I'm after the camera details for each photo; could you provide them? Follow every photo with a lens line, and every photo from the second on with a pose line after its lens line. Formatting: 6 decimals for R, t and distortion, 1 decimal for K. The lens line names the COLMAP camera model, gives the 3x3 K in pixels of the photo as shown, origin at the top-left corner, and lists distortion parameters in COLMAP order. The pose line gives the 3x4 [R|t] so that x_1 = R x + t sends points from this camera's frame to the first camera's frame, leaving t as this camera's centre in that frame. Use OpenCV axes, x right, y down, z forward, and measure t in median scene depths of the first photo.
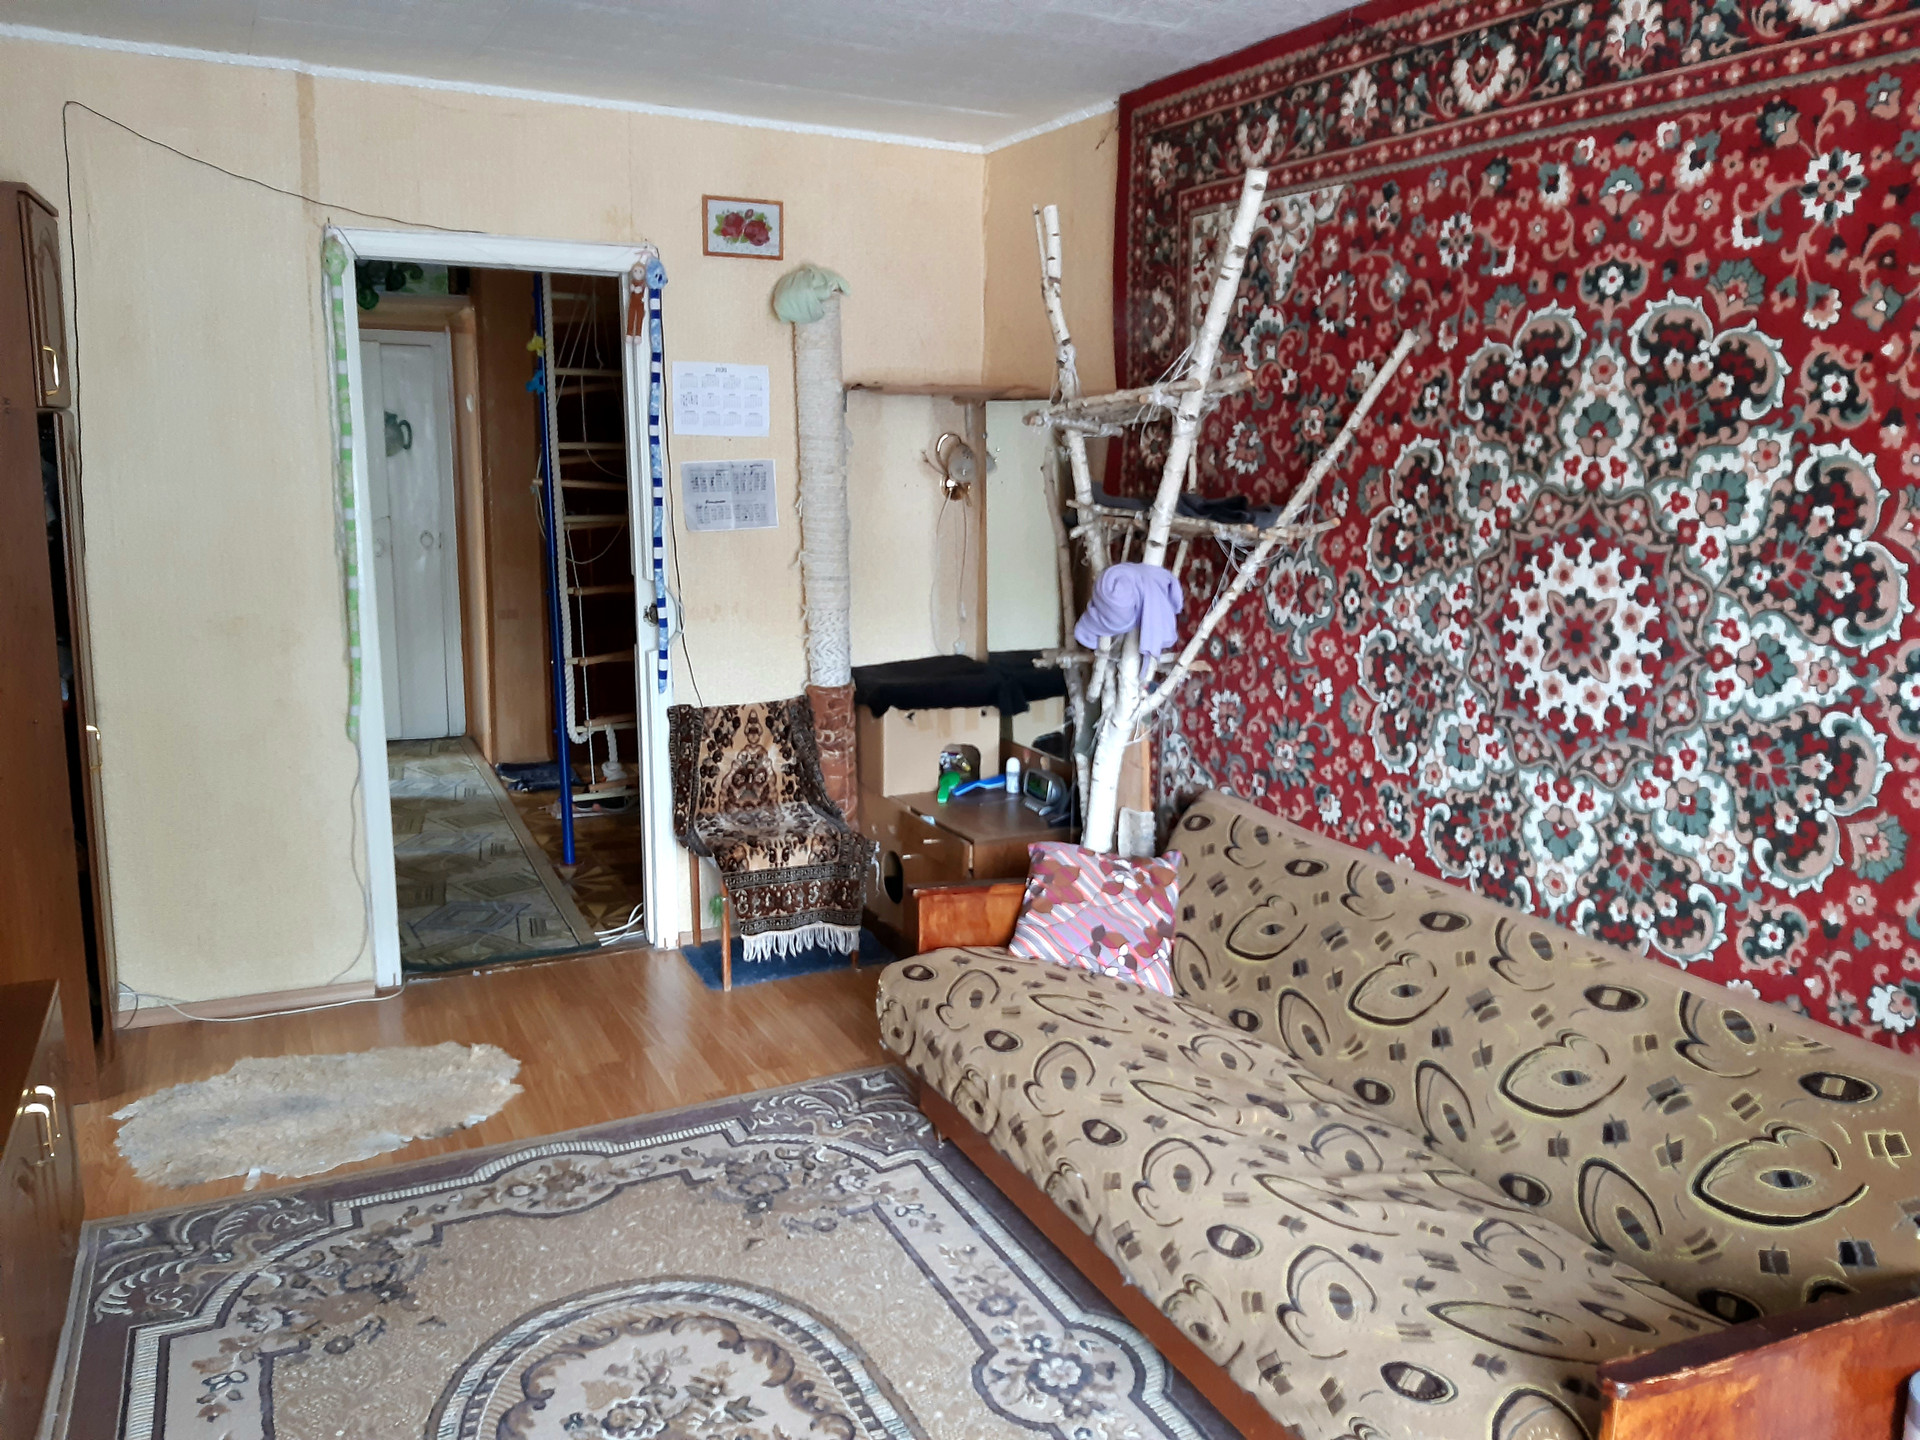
lens RADIAL K [[1487.0, 0, 972.6], [0, 1487.0, 707.9], [0, 0, 1]] dist [0.089253, -0.175051]
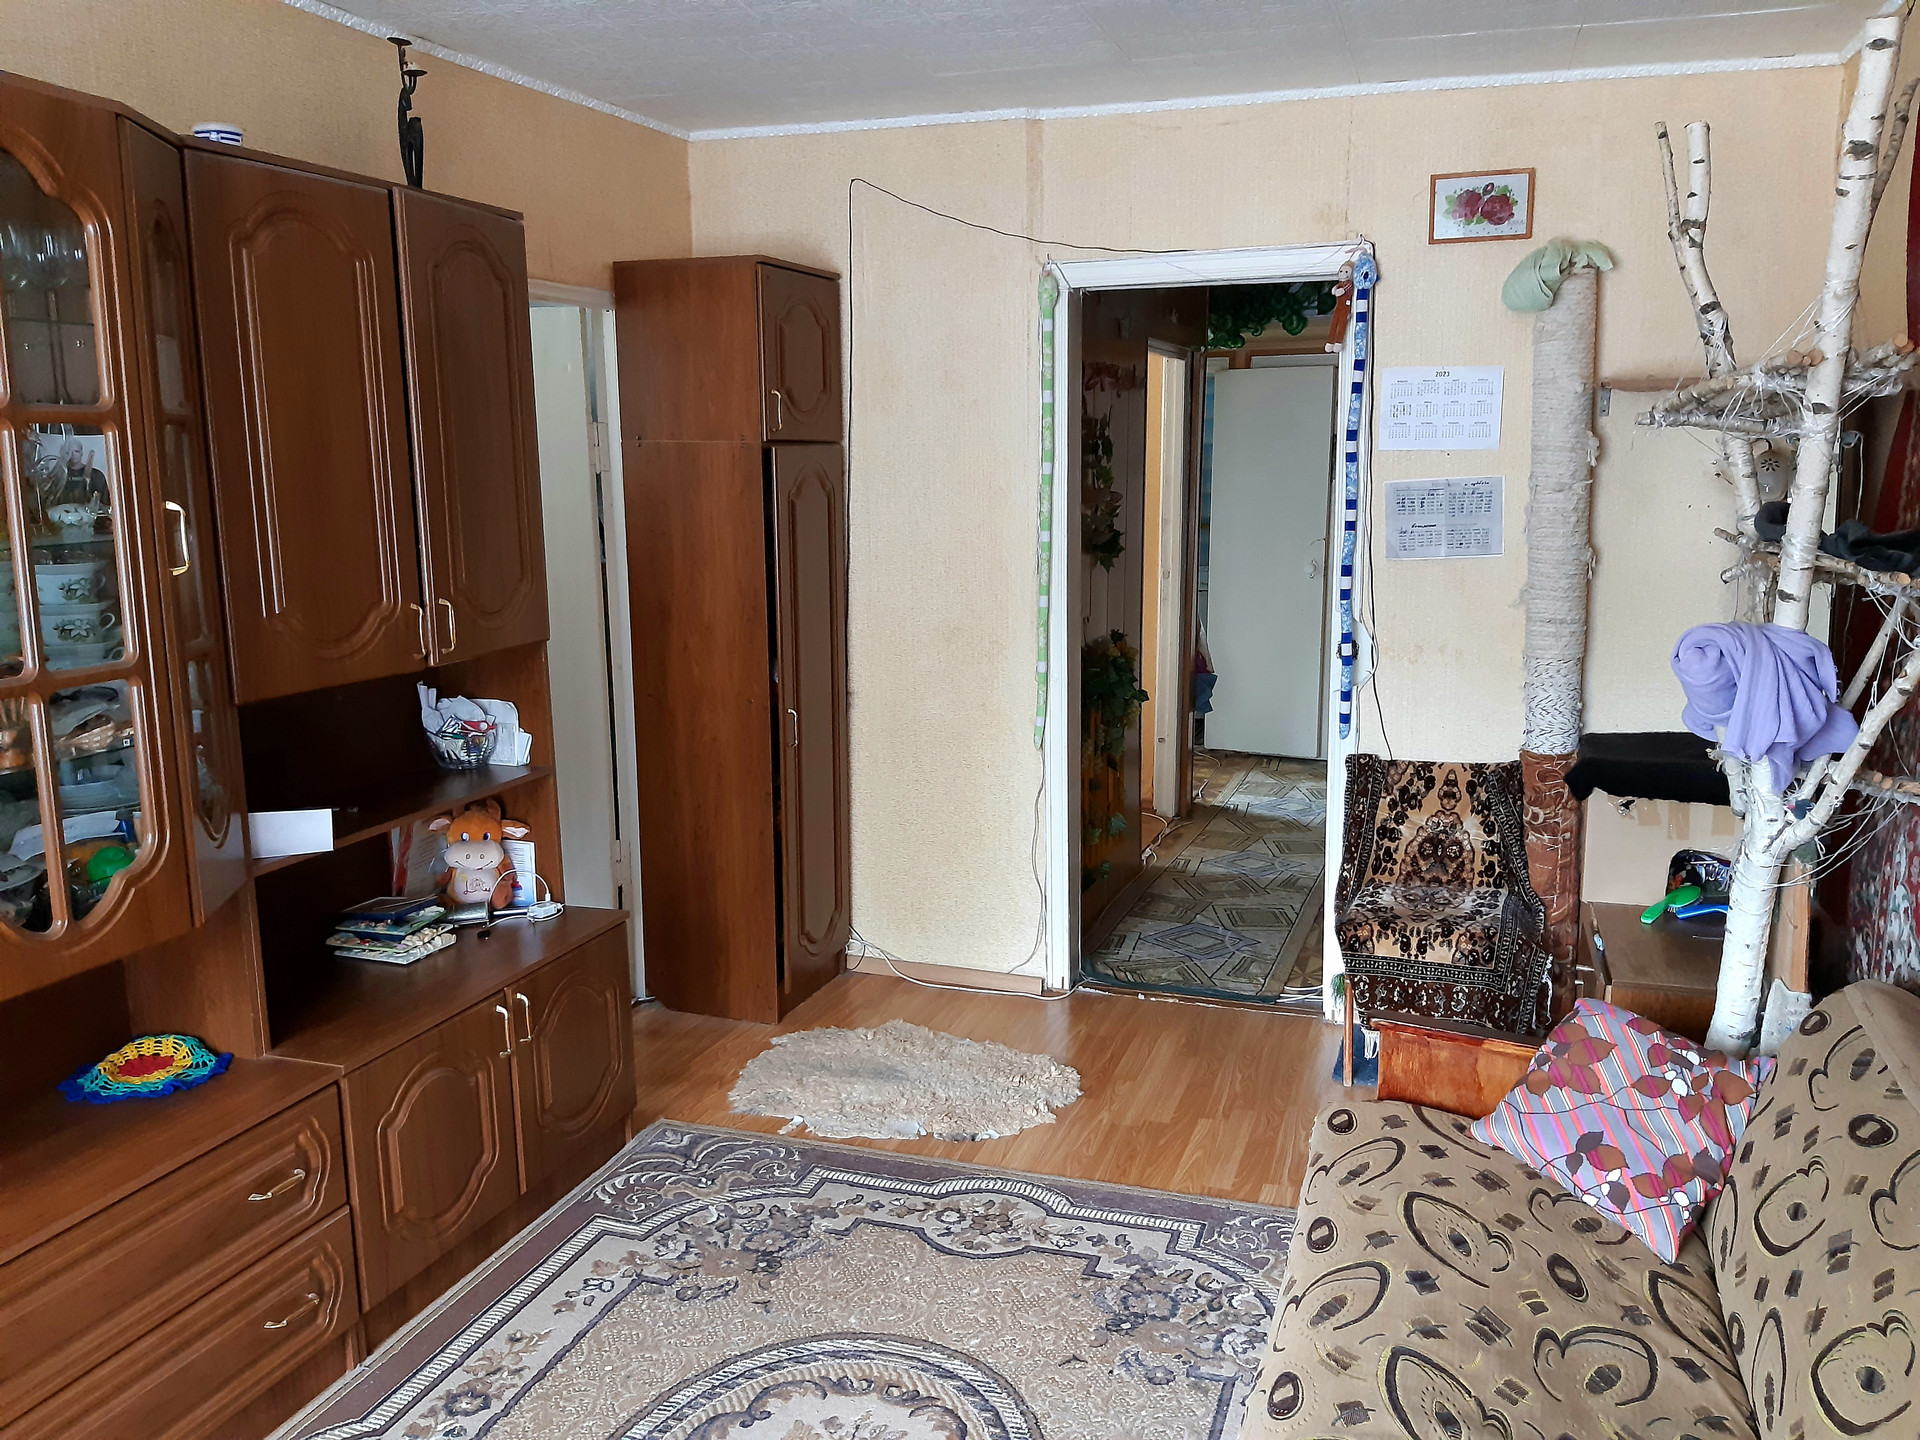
lens RADIAL K [[1487.0, 0, 972.6], [0, 1487.0, 707.9], [0, 0, 1]] dist [0.089253, -0.175051]
pose [[0.703325, 0.098499, -0.704011, 0.281426], [-0.108269, 0.993643, 0.030858, -0.033758], [0.702575, 0.054520, 0.709518, 0.216942]]
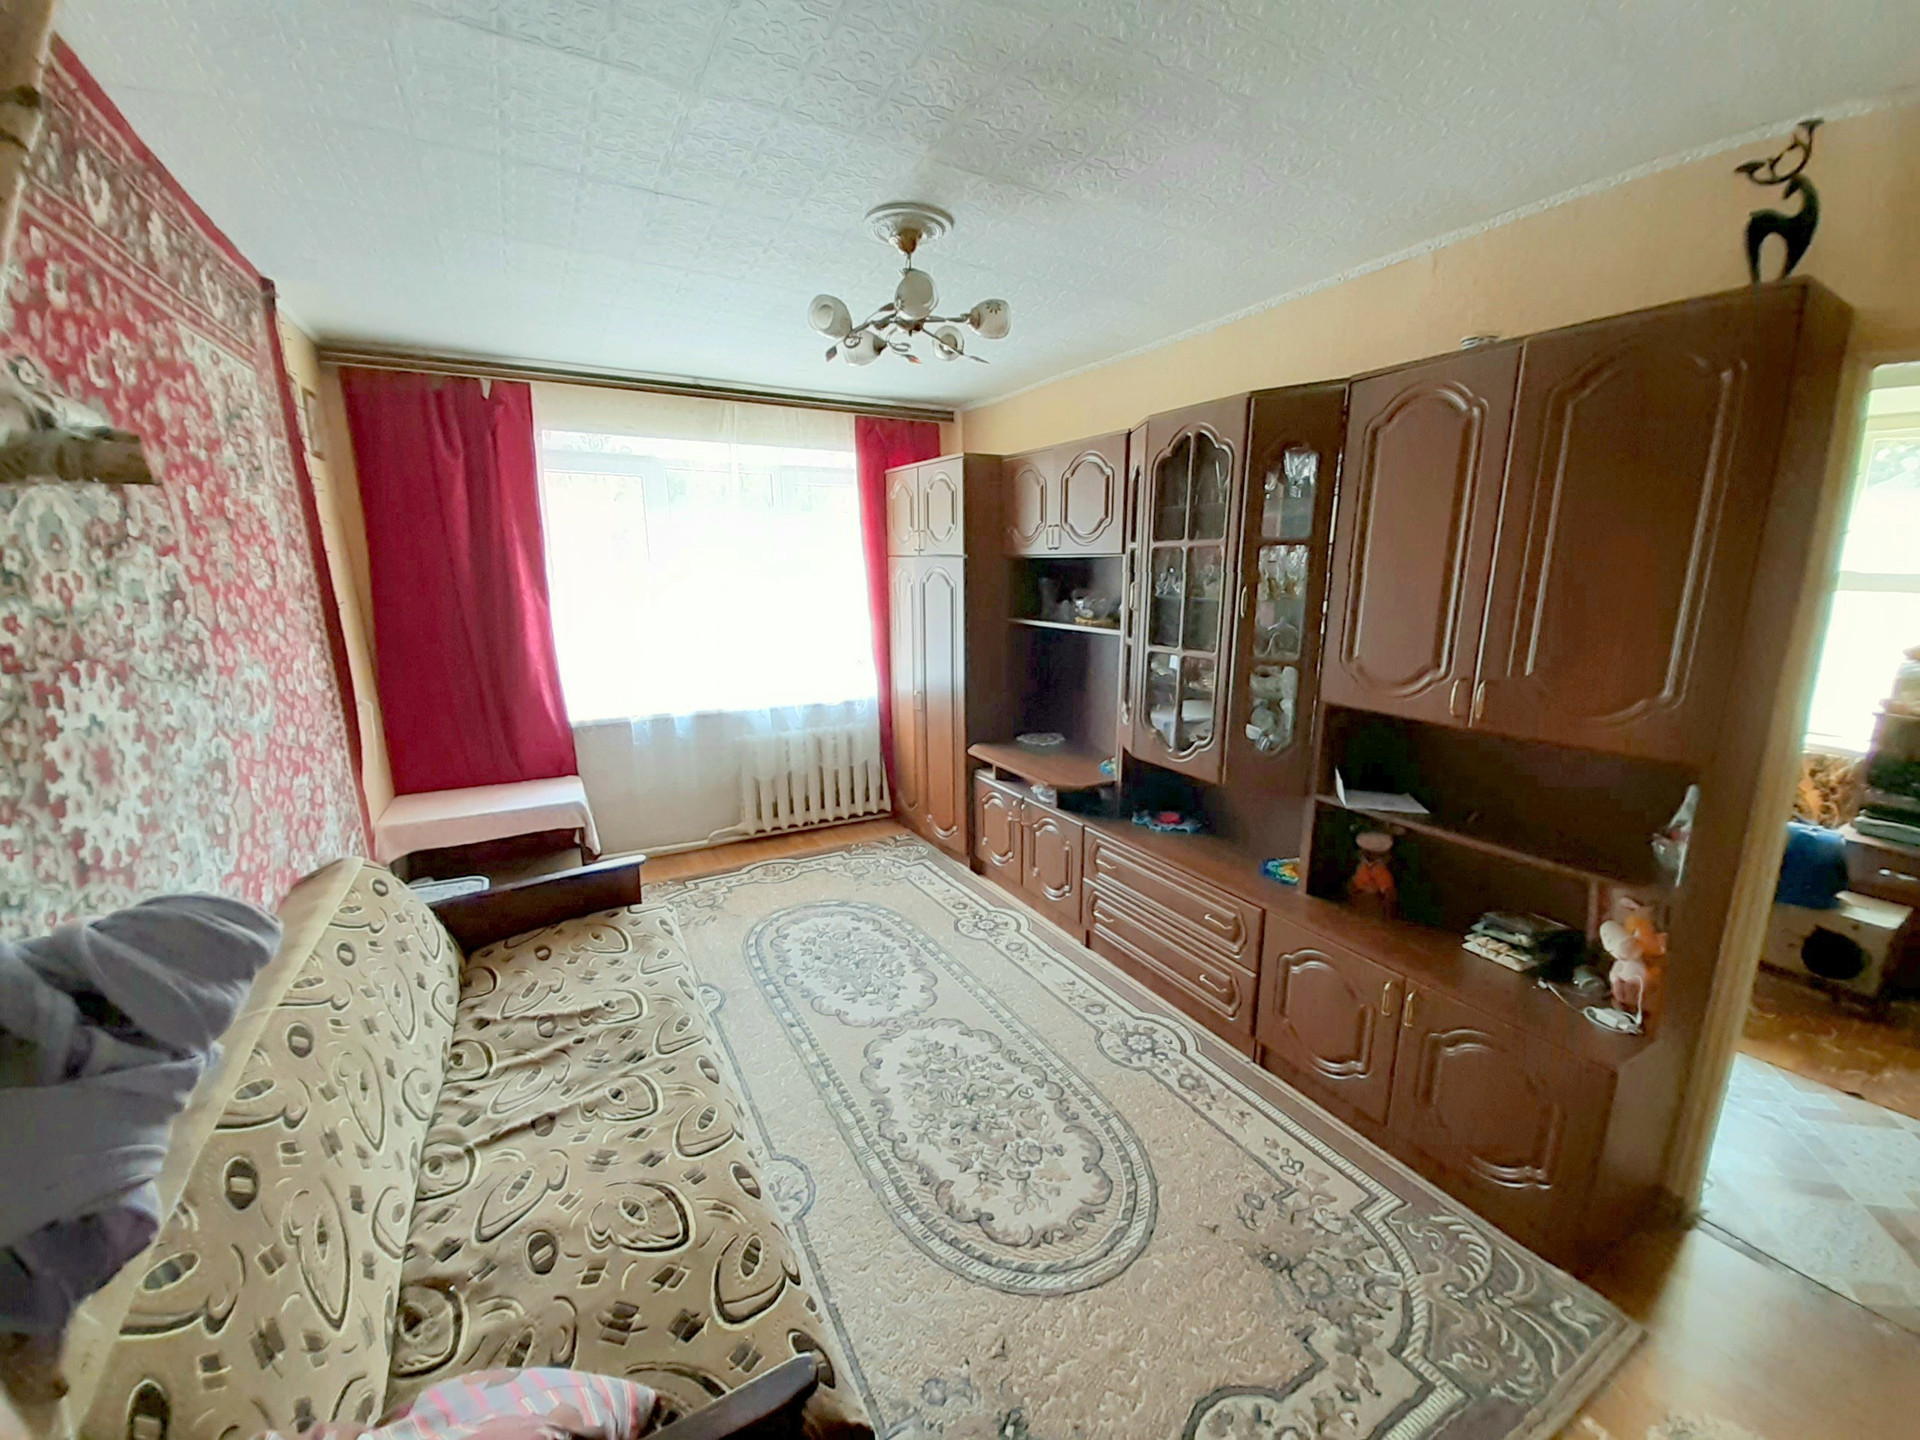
lens RADIAL K [[754.2, 0, 968.1], [0, 754.2, 719.1], [0, 0, 1]] dist [0.001604, -0.011011]
pose [[-0.998480, -0.007150, -0.054643, -0.065602], [-0.026951, 0.928237, 0.371011, -0.166345], [0.048069, 0.371920, -0.927020, 0.928154]]
